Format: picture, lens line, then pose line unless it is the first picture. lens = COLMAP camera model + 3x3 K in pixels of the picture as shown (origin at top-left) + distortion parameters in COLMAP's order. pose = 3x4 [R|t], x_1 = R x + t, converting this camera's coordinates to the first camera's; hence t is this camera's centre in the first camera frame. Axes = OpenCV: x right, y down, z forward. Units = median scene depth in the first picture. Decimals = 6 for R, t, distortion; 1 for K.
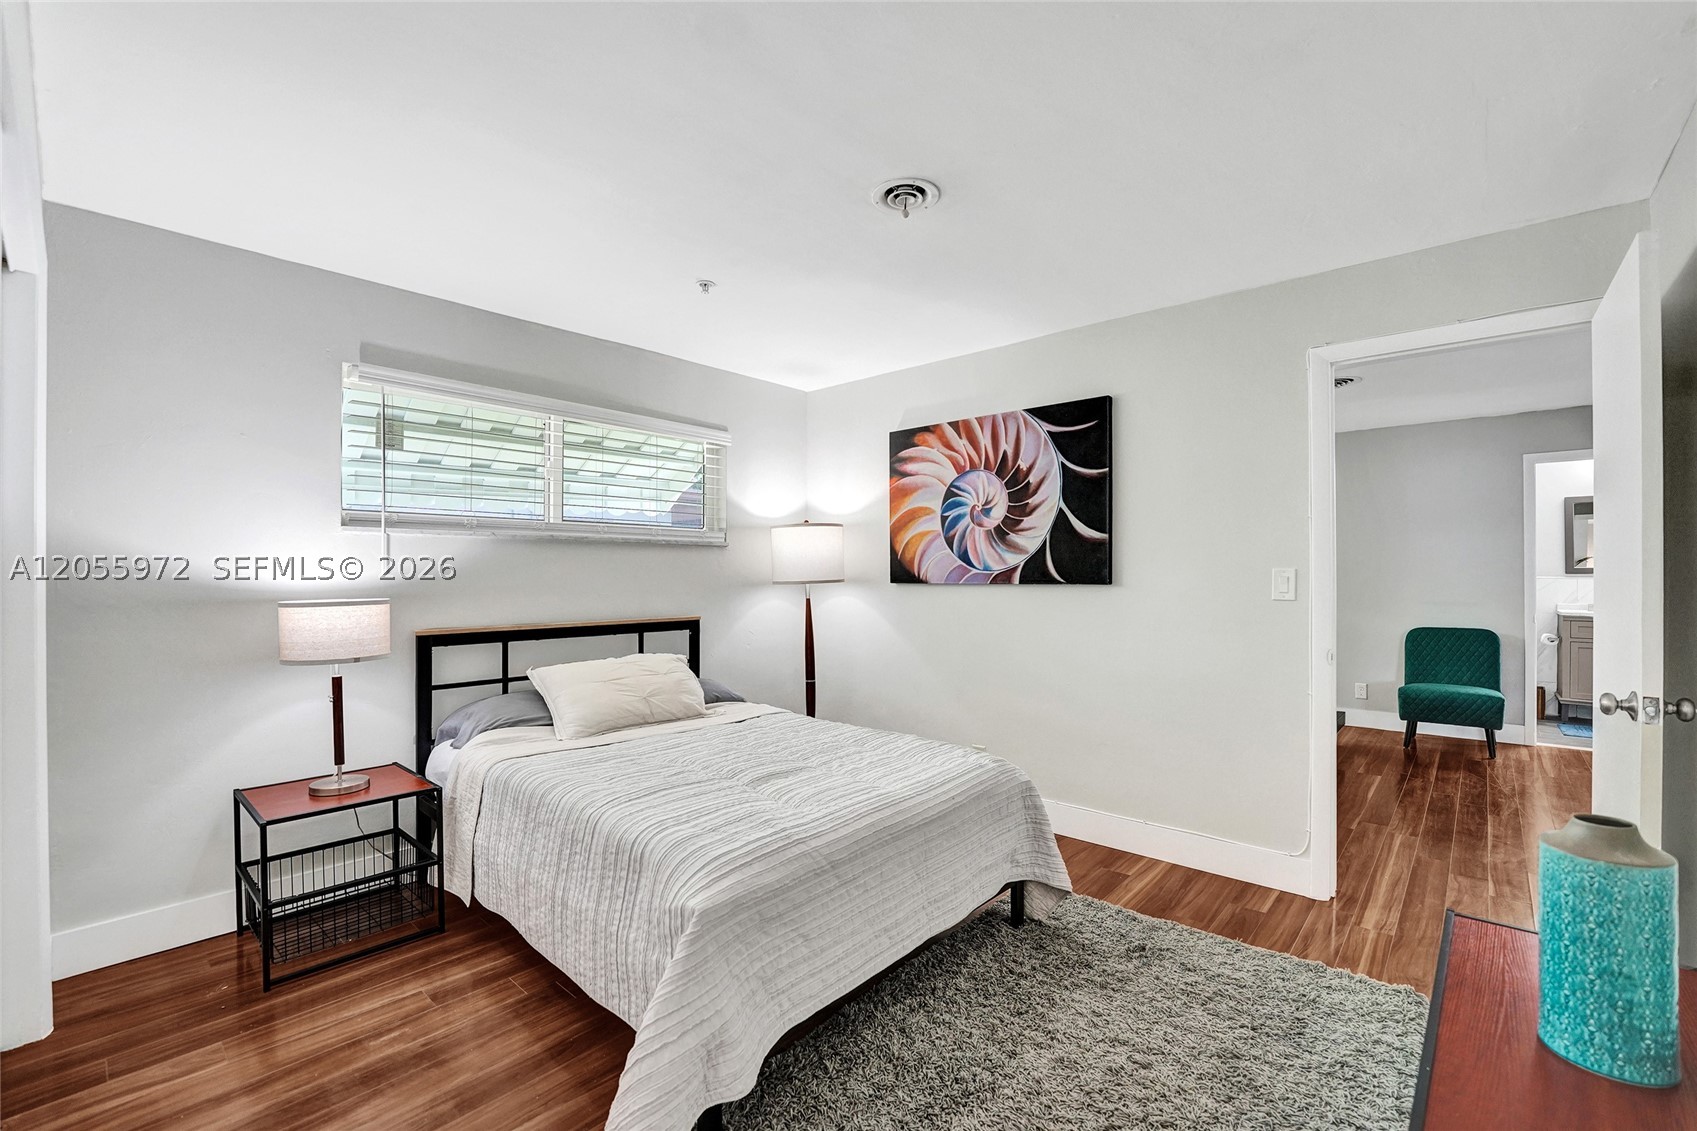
lens RADIAL K [[730.6, 0, 852.5], [0, 730.6, 562.1], [0, 0, 1]] dist [-0.026551, 0.000174]
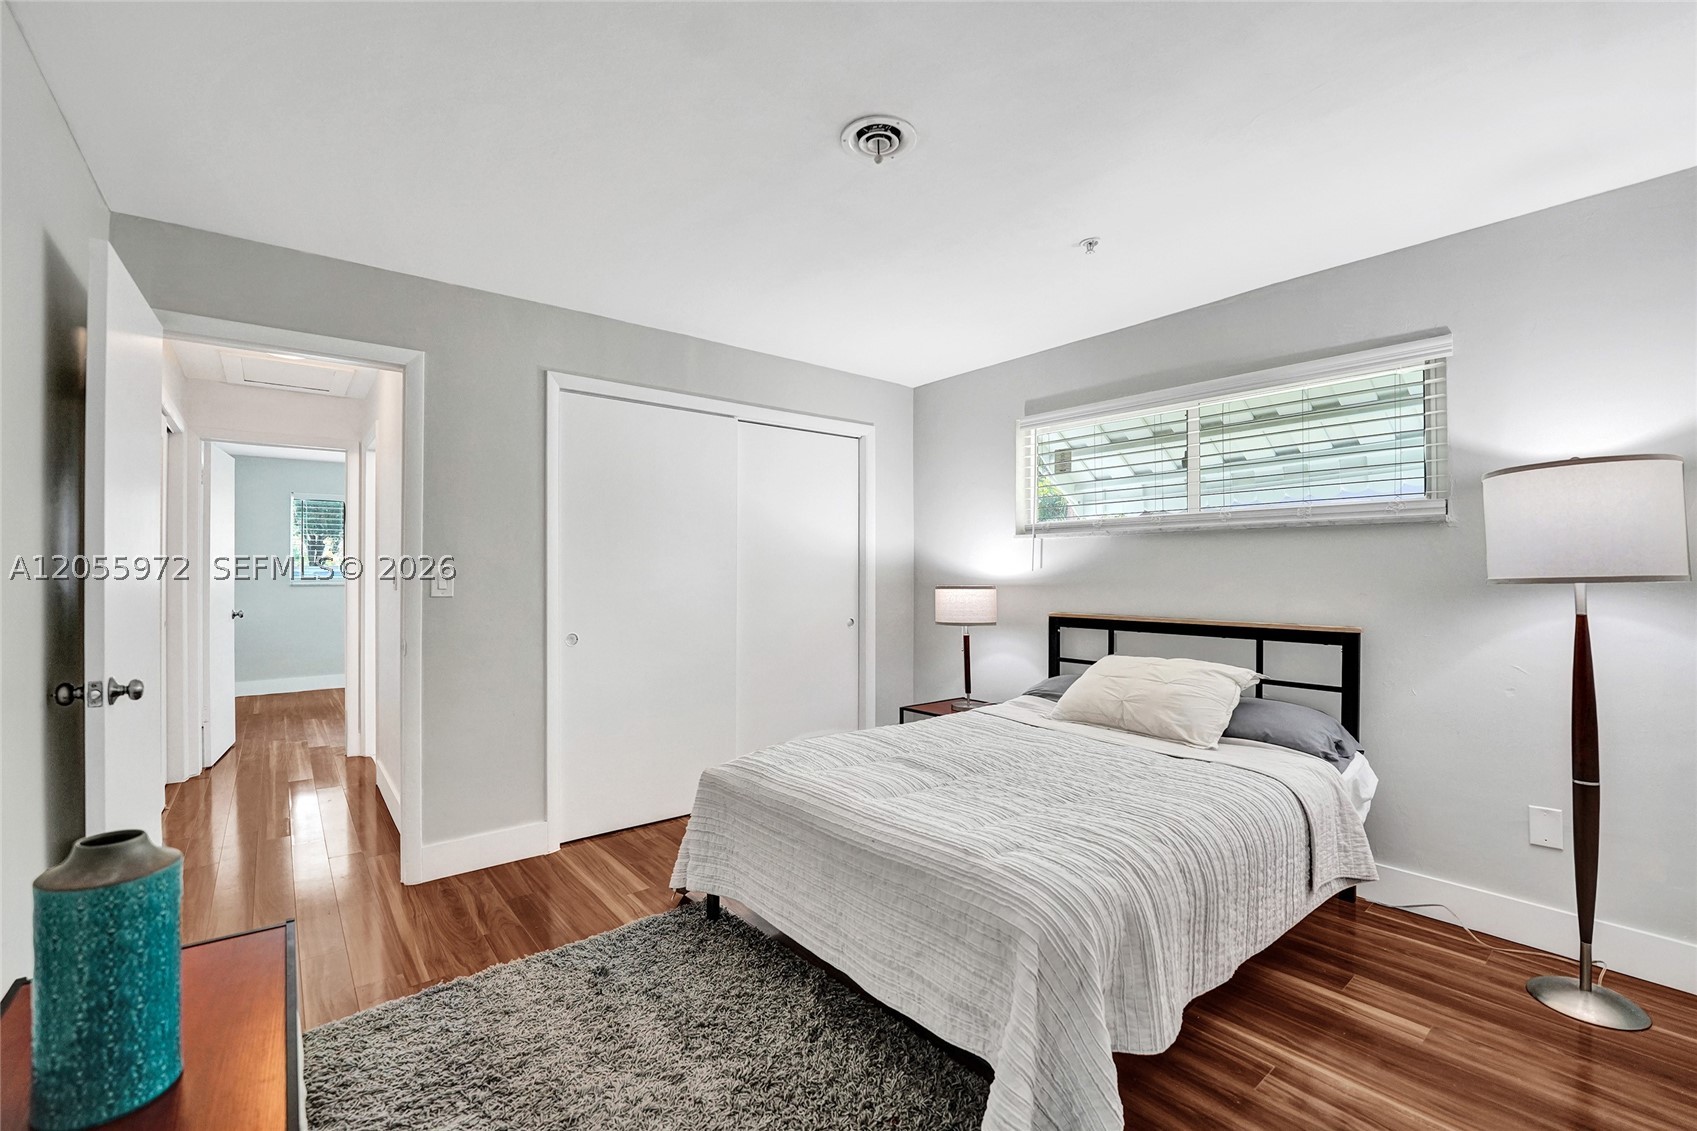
lens RADIAL K [[722.7, 0, 842.1], [0, 722.7, 574.1], [0, 0, 1]] dist [-0.011088, 0.000066]
pose [[-0.174850, 0.004584, -0.984584, 0.746740], [0.018966, 0.999819, 0.001287, 0.017580], [0.984412, -0.018448, -0.174905, 0.881773]]
